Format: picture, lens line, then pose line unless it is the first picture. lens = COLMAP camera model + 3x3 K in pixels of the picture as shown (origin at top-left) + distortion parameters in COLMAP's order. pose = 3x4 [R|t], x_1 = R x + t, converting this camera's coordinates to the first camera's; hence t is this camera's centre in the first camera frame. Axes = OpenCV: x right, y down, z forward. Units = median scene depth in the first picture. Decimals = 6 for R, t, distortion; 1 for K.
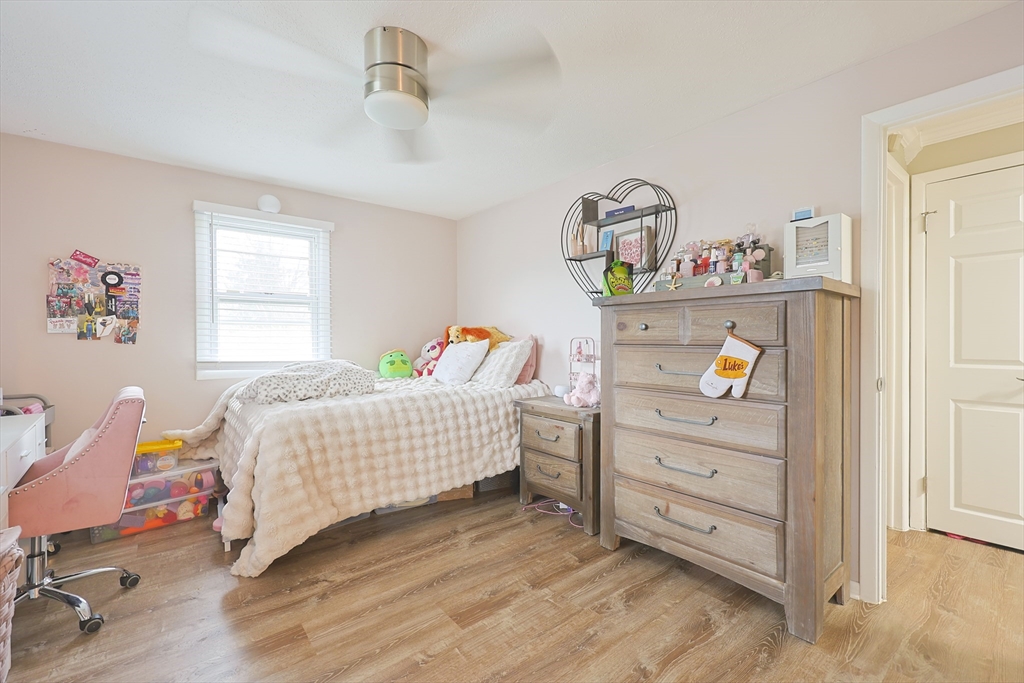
lens RADIAL K [[438.9, 0, 520.1], [0, 438.9, 341.1], [0, 0, 1]] dist [0.000622, 0.000074]
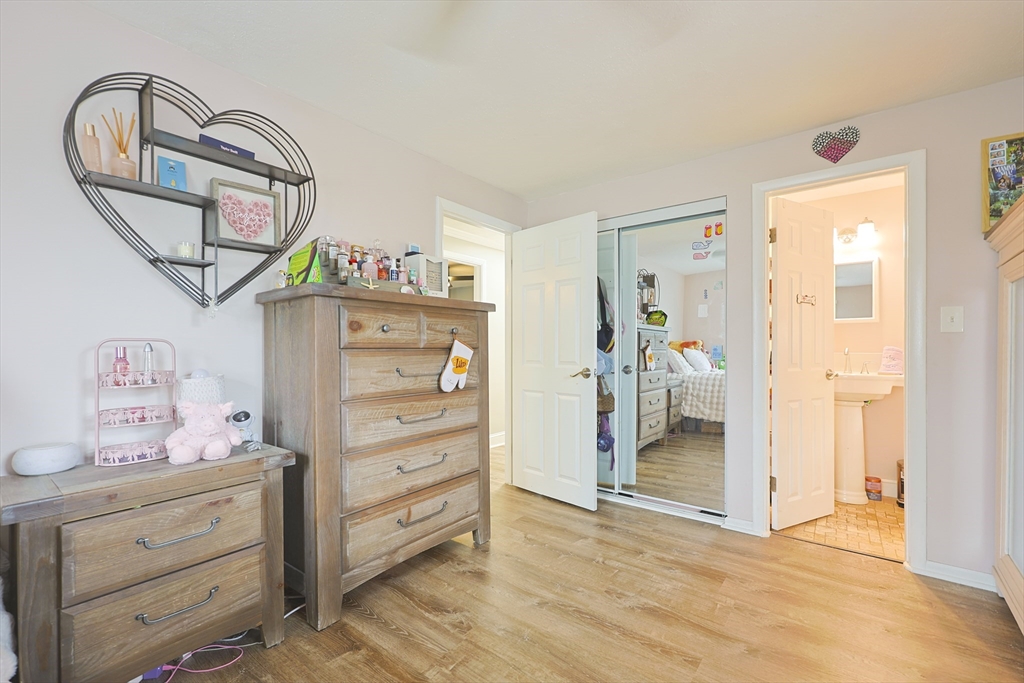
lens RADIAL K [[438.9, 0, 520.8], [0, 438.9, 346.5], [0, 0, 1]] dist [0.000622, 0.000074]
pose [[-0.228961, 0.007955, 0.973403, -0.672887], [0.010880, 0.999925, -0.005612, 0.012926], [-0.973375, 0.009306, -0.229030, 0.959640]]
